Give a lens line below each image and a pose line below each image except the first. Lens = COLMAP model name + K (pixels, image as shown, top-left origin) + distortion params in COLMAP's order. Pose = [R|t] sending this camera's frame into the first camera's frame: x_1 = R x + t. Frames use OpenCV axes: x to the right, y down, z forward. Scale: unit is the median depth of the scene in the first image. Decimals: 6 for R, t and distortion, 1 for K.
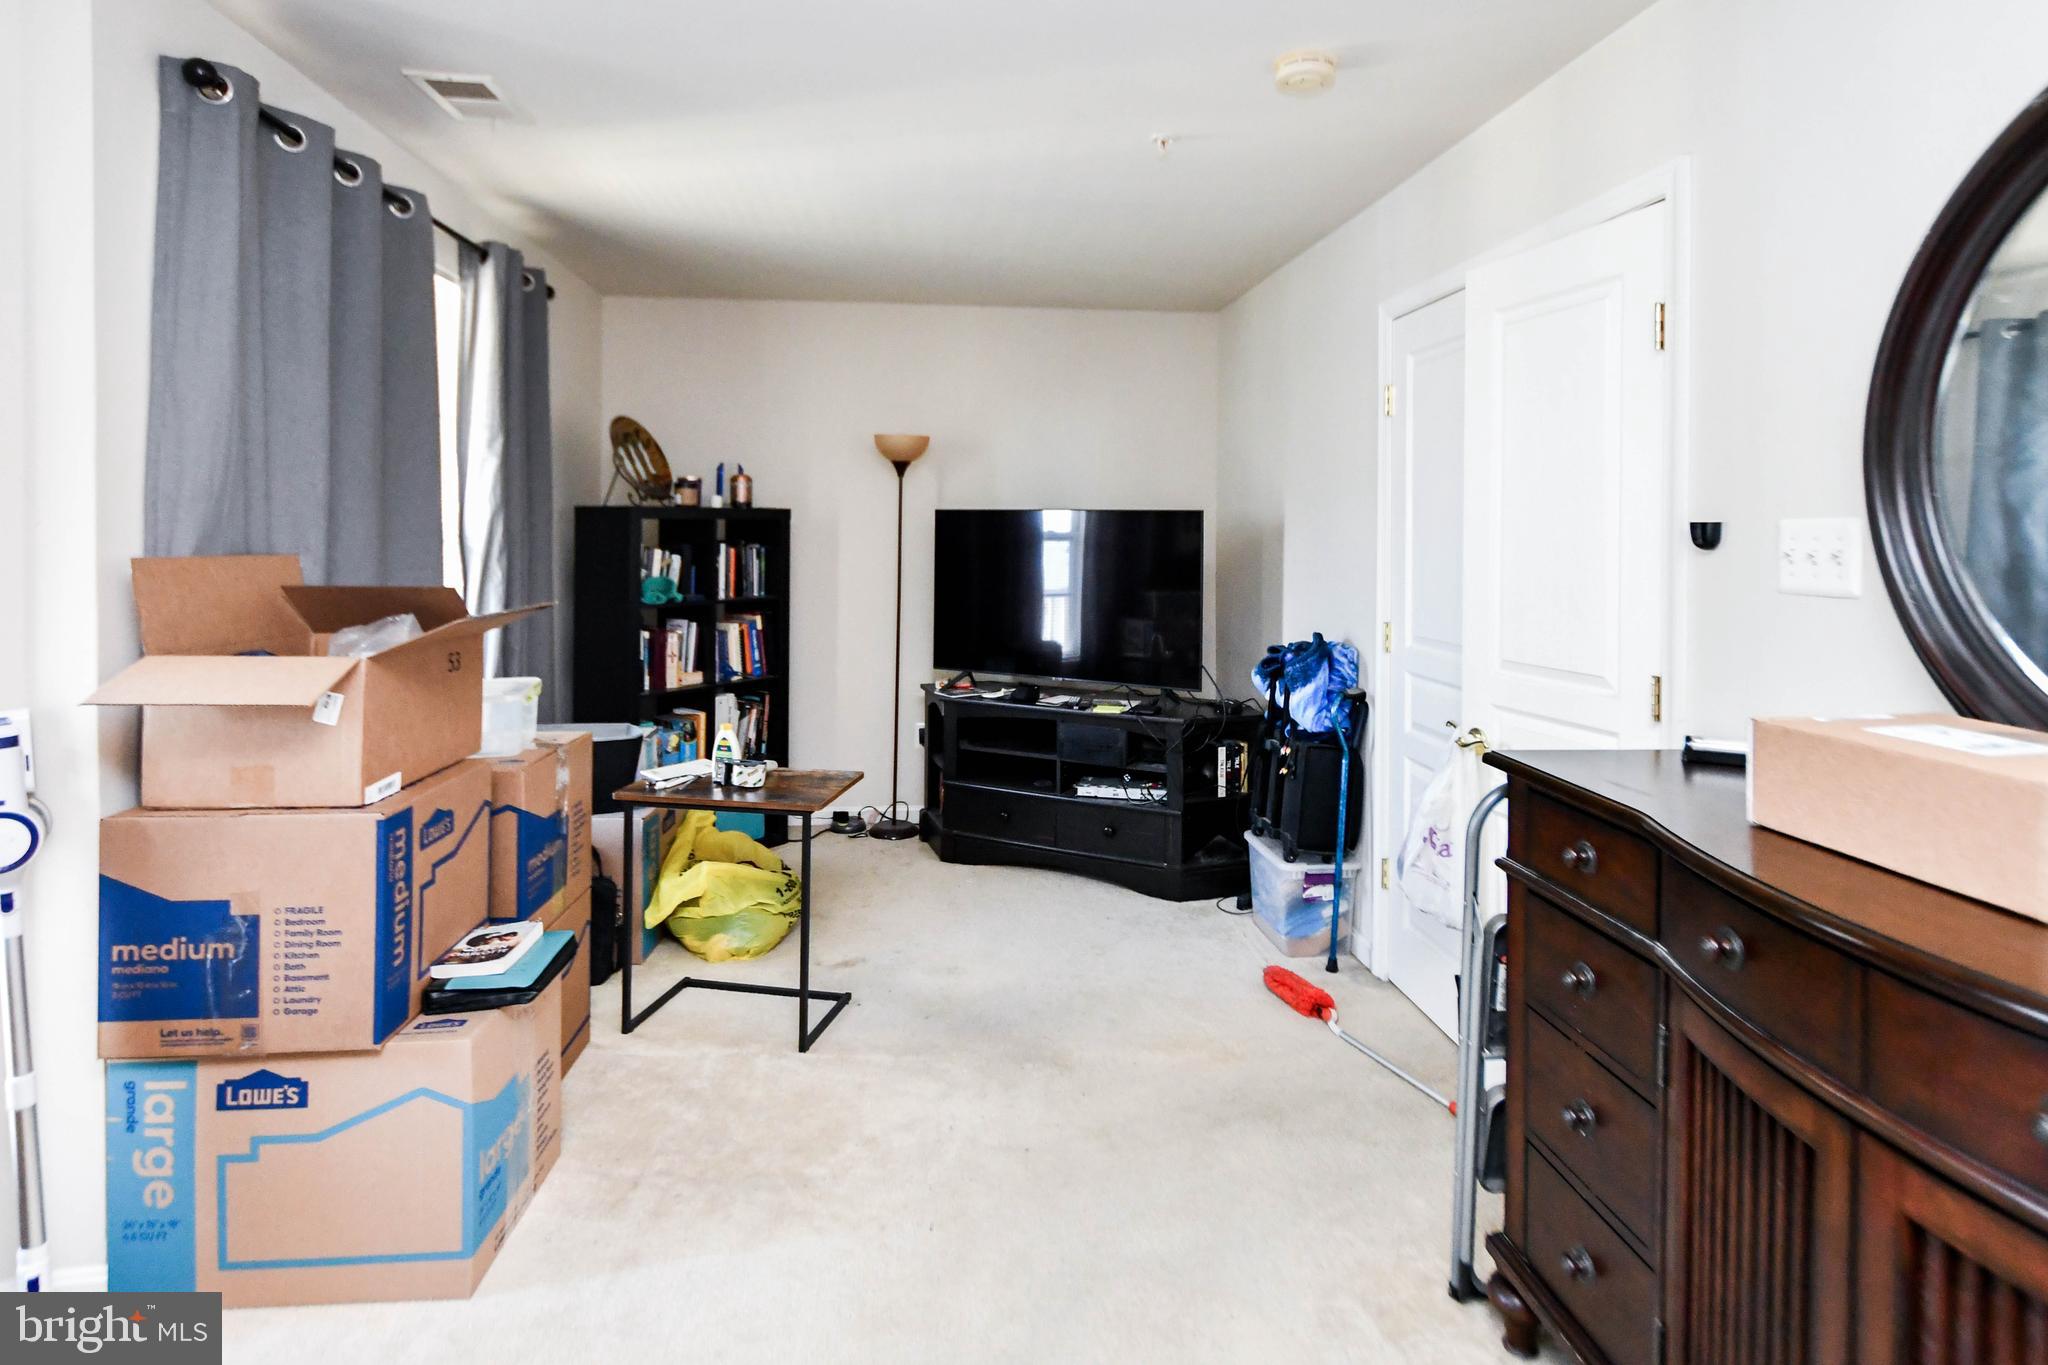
lens RADIAL K [[1080.4, 0, 1026.2], [0, 1080.4, 525.1], [0, 0, 1]] dist [0.001910, -0.000408]
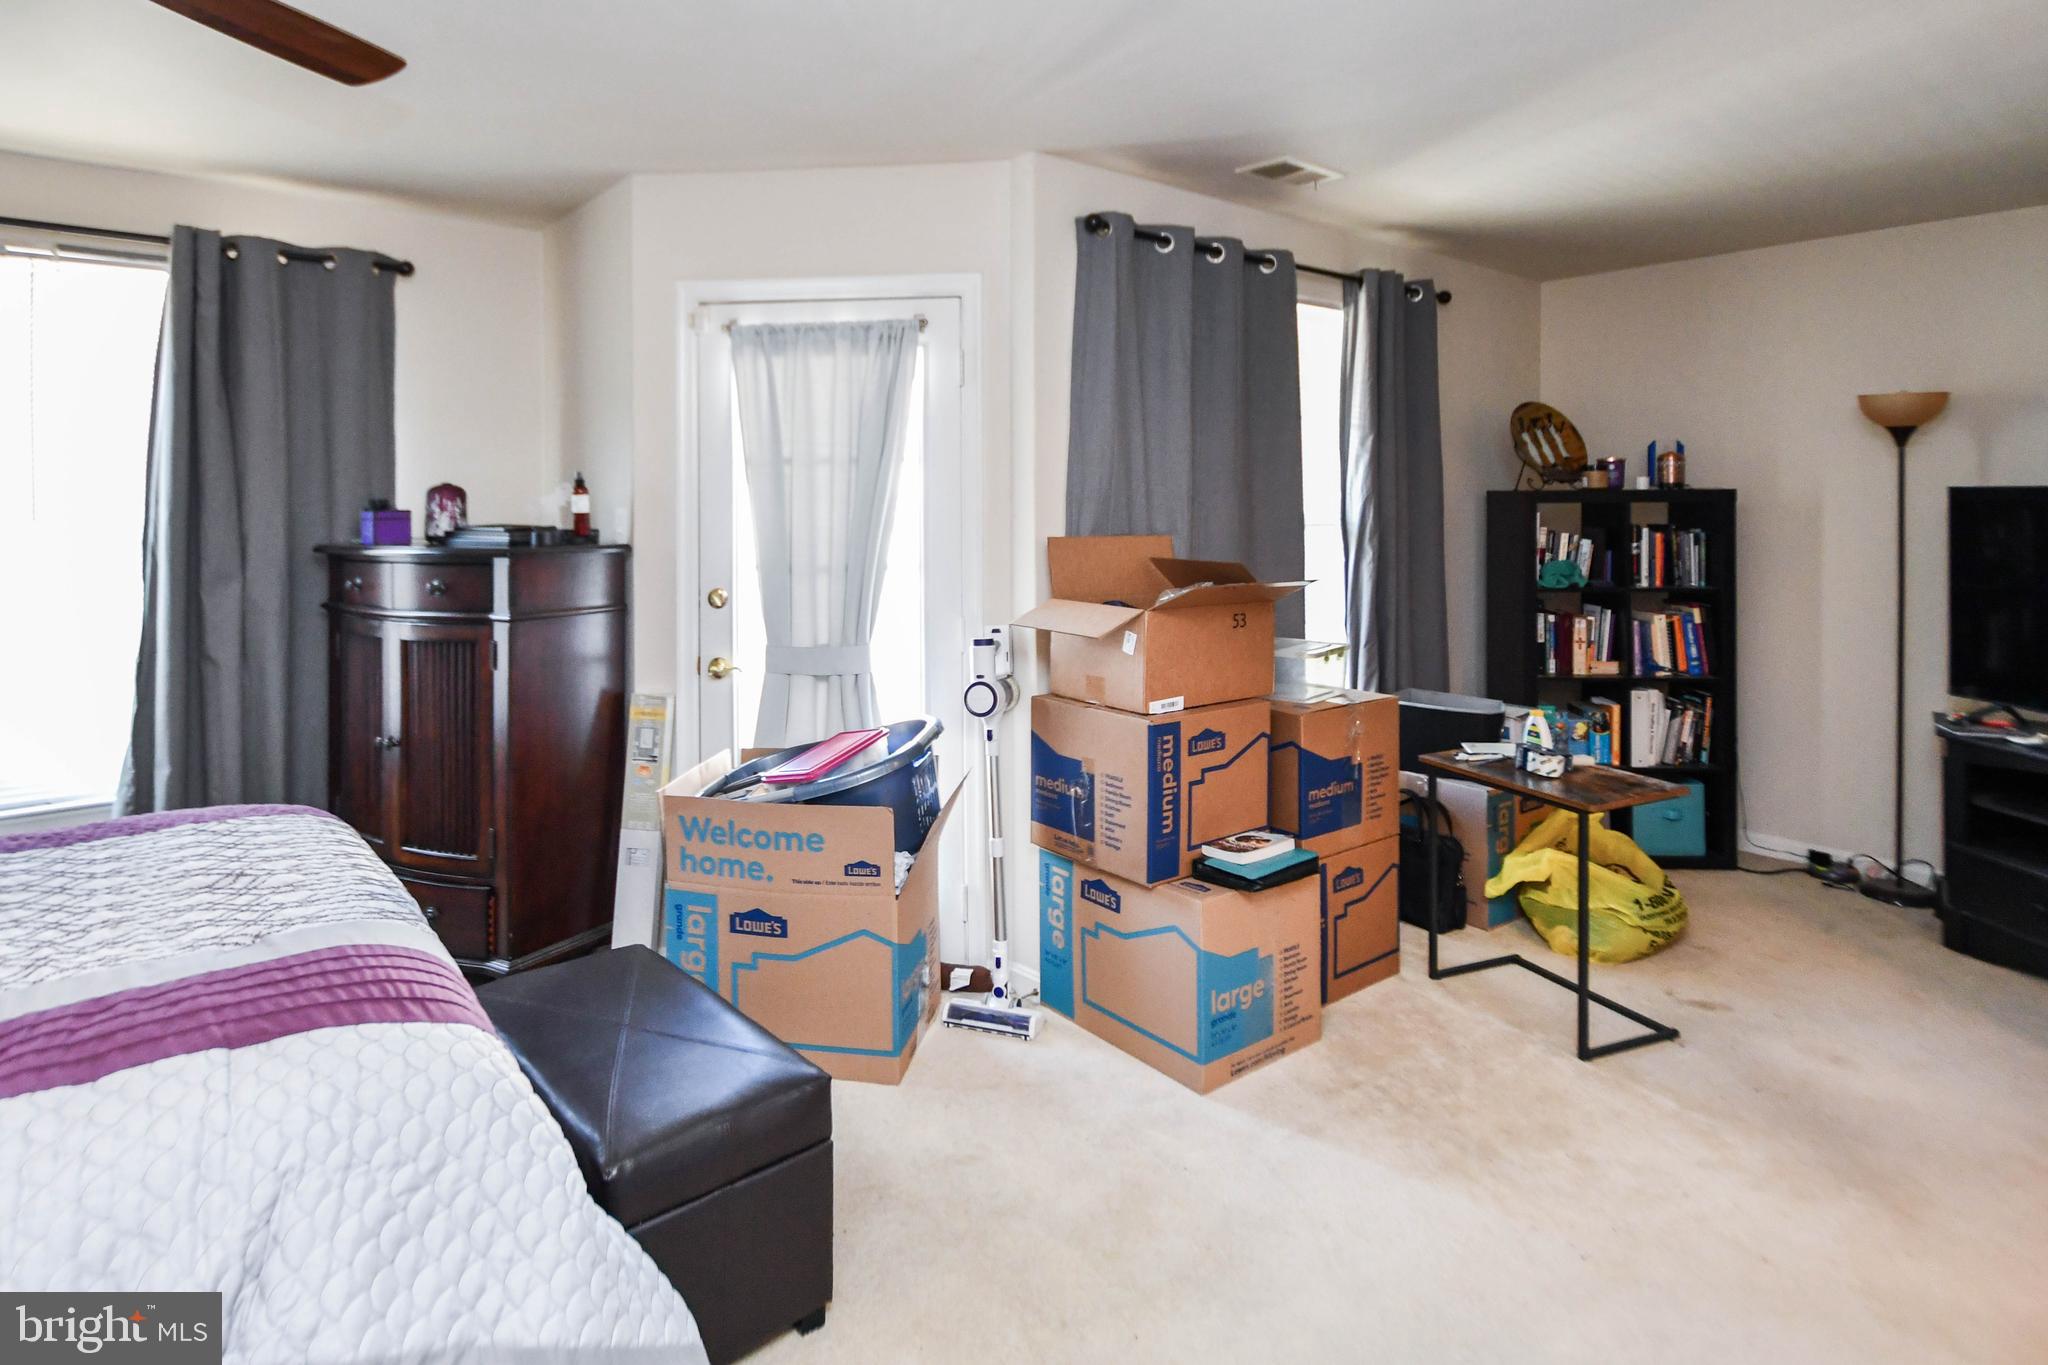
lens RADIAL K [[1102.7, 0, 1027.3], [0, 1102.7, 478.4], [0, 0, 1]] dist [-0.001985, -0.001072]
pose [[0.560049, -0.023301, -0.828131, 0.288798], [0.007882, 0.999709, -0.022799, -0.011257], [0.828422, 0.006241, 0.560070, 0.029278]]
